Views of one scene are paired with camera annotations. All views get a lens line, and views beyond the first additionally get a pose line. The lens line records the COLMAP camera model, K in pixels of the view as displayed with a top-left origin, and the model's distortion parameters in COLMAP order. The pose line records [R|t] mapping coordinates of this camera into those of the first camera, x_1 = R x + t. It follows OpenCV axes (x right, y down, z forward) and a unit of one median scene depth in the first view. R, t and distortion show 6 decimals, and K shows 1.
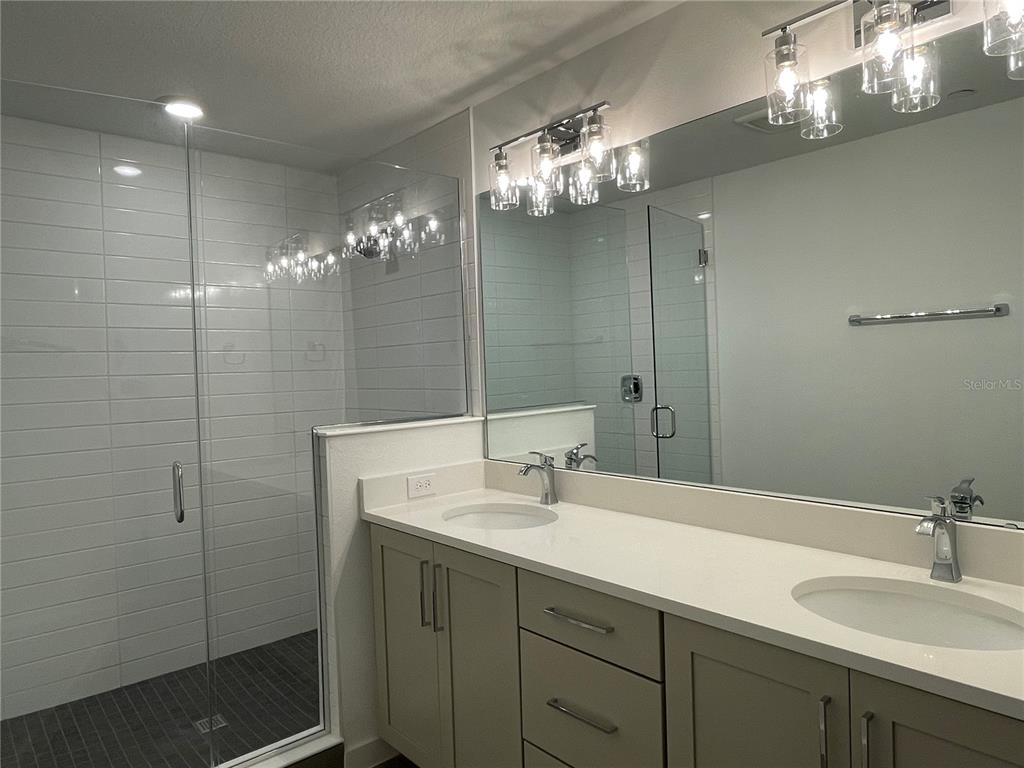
lens RADIAL K [[676.9, 0, 510.6], [0, 676.9, 382.5], [0, 0, 1]] dist [0.008958, -0.005915]
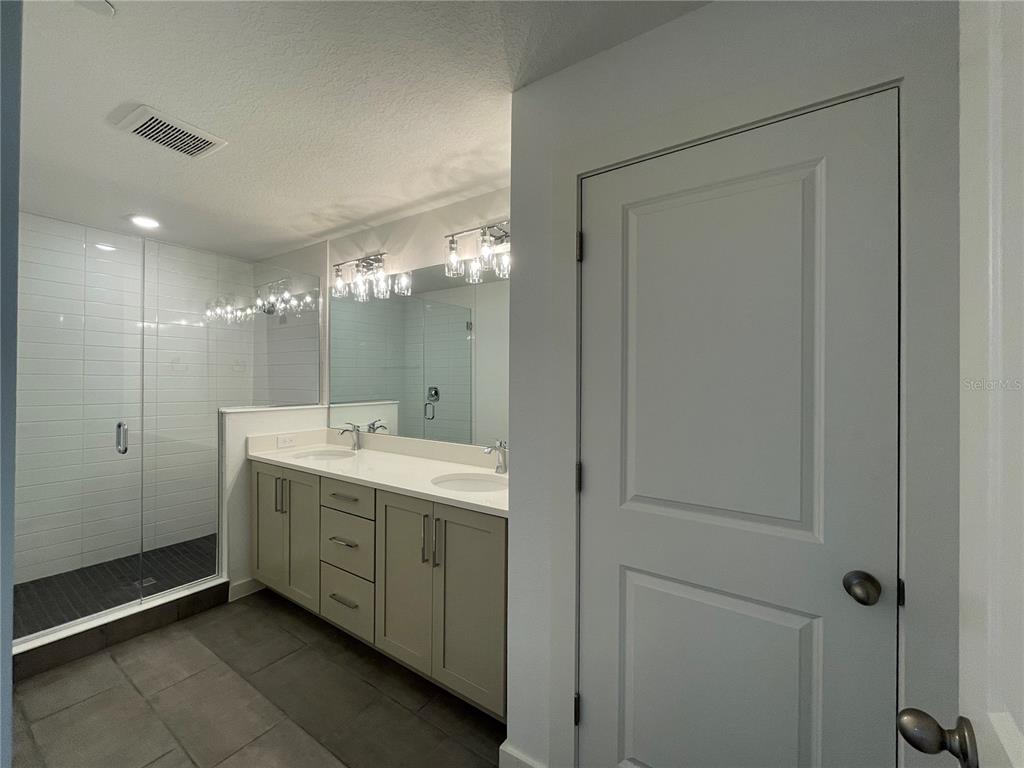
lens RADIAL K [[416.3, 0, 511.9], [0, 416.3, 381.9], [0, 0, 1]] dist [0.000045, -0.000050]
pose [[0.964947, 0.036795, 0.259852, 0.165683], [-0.030832, 0.999160, -0.026987, 0.002033], [-0.260626, 0.018029, 0.965271, -0.270827]]
